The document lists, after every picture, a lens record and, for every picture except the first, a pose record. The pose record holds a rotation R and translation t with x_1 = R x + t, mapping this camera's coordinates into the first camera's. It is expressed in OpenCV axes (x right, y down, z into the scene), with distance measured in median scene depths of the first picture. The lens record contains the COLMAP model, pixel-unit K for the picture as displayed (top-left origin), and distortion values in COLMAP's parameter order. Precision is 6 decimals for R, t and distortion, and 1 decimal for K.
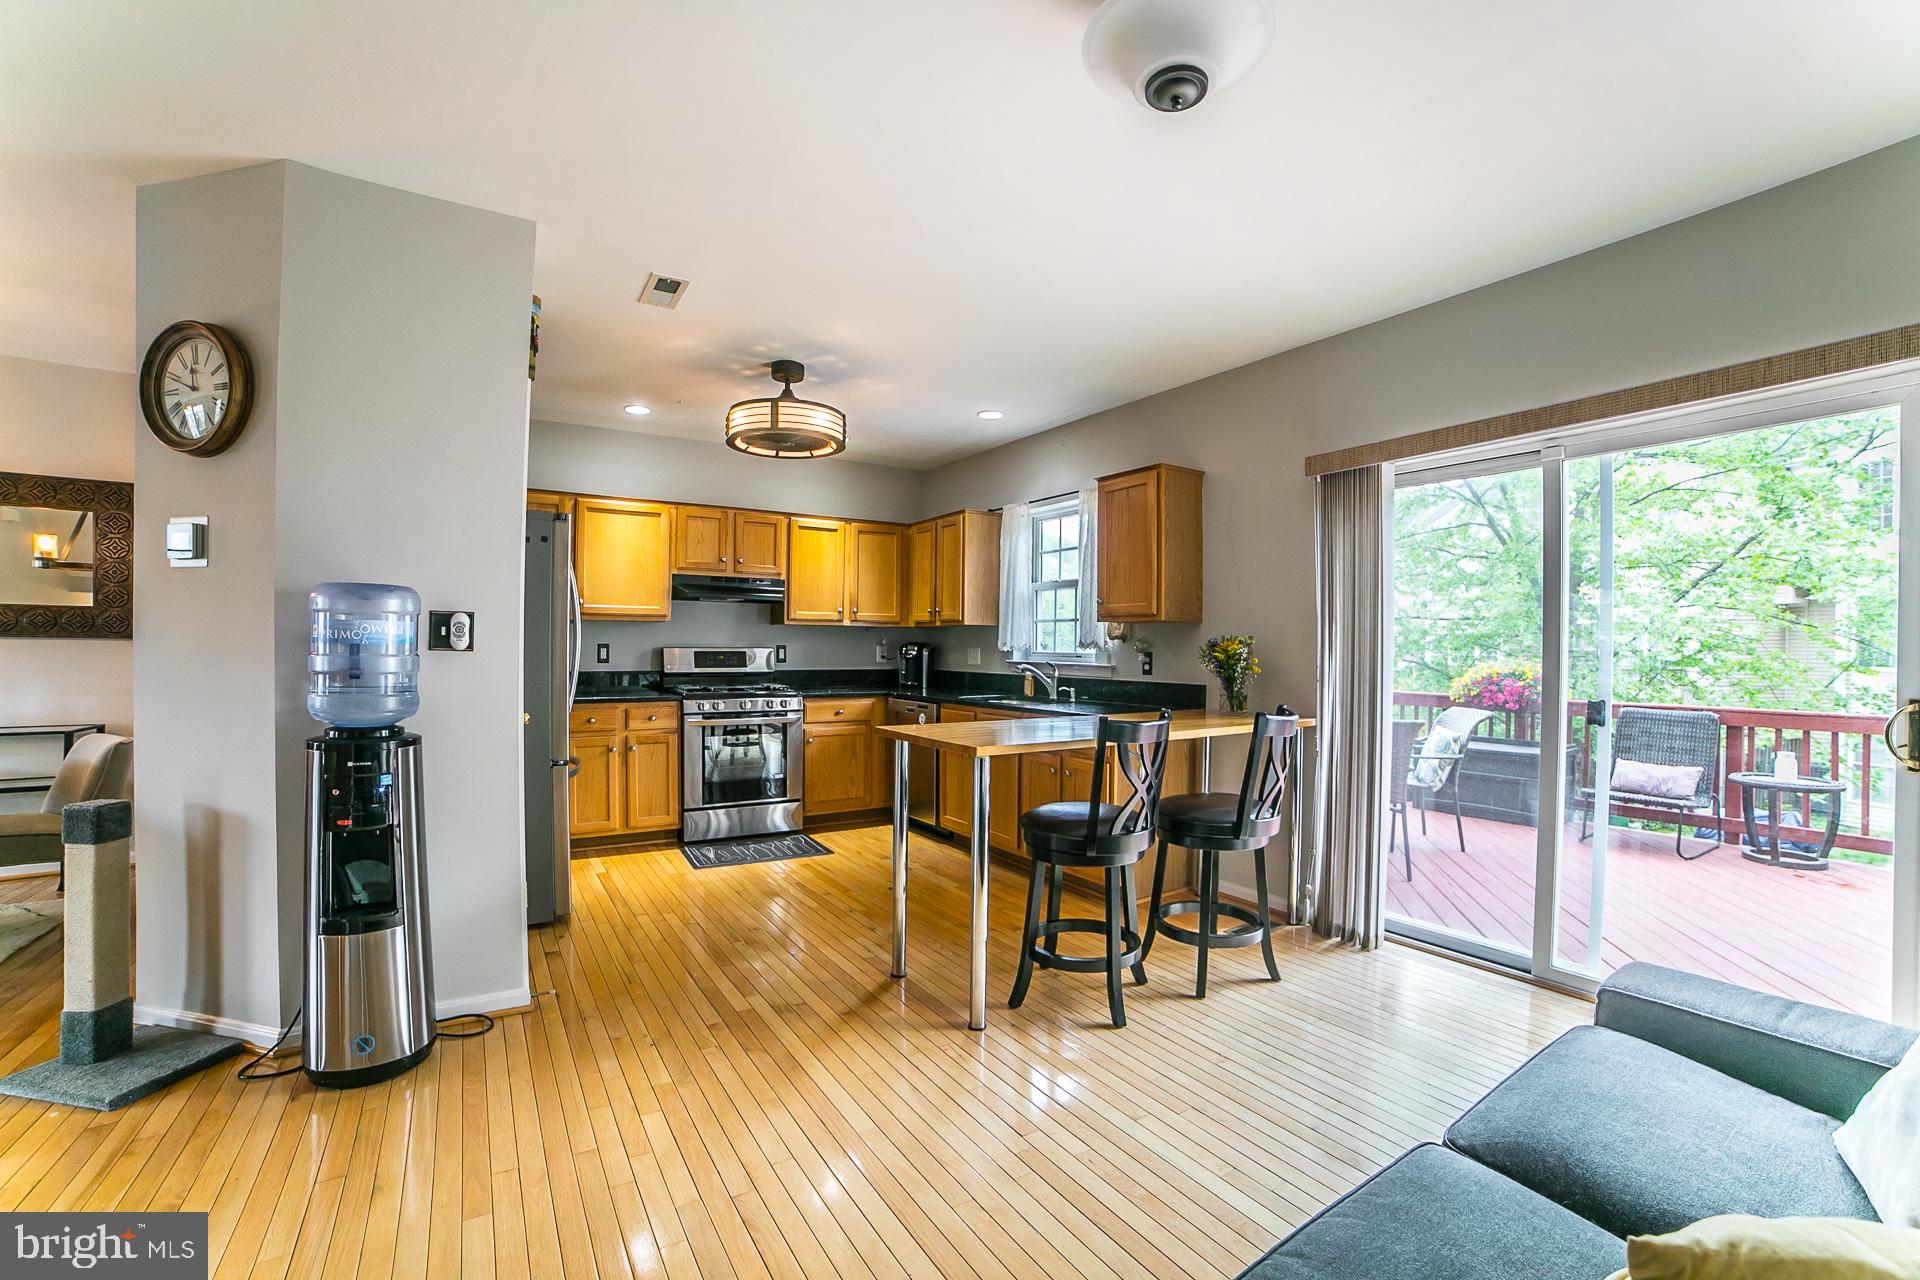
lens RADIAL K [[811.2, 0, 958.1], [0, 811.2, 655.7], [0, 0, 1]] dist [-0.049771, 0.000441]
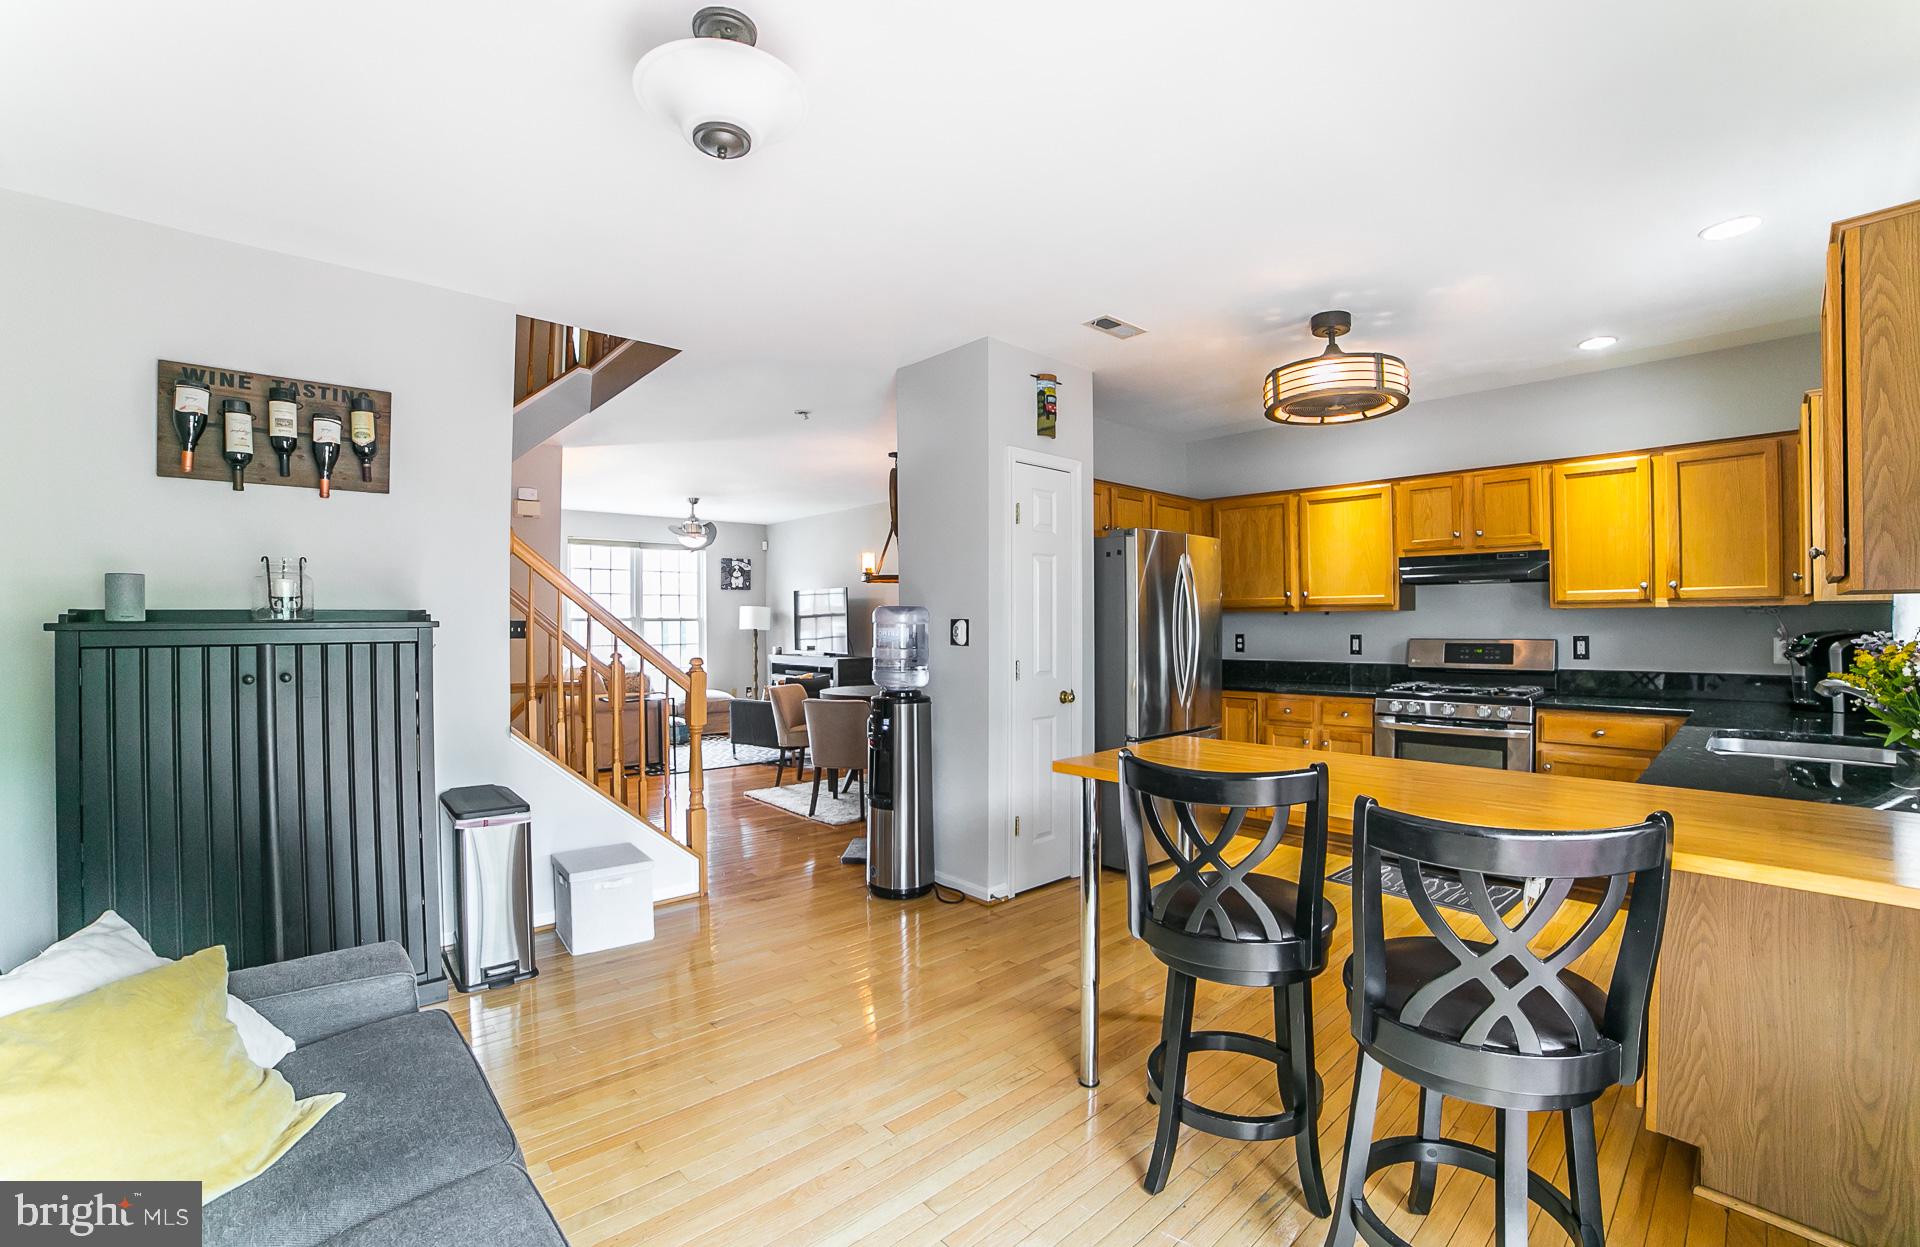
lens RADIAL K [[823.3, 0, 952.4], [0, 823.3, 635.3], [0, 0, 1]] dist [-0.051880, -0.000071]
pose [[0.191083, 0.002879, -0.981570, 0.460516], [-0.004463, 0.999988, 0.002064, -0.014939], [0.981564, 0.003987, 0.191093, 0.356635]]
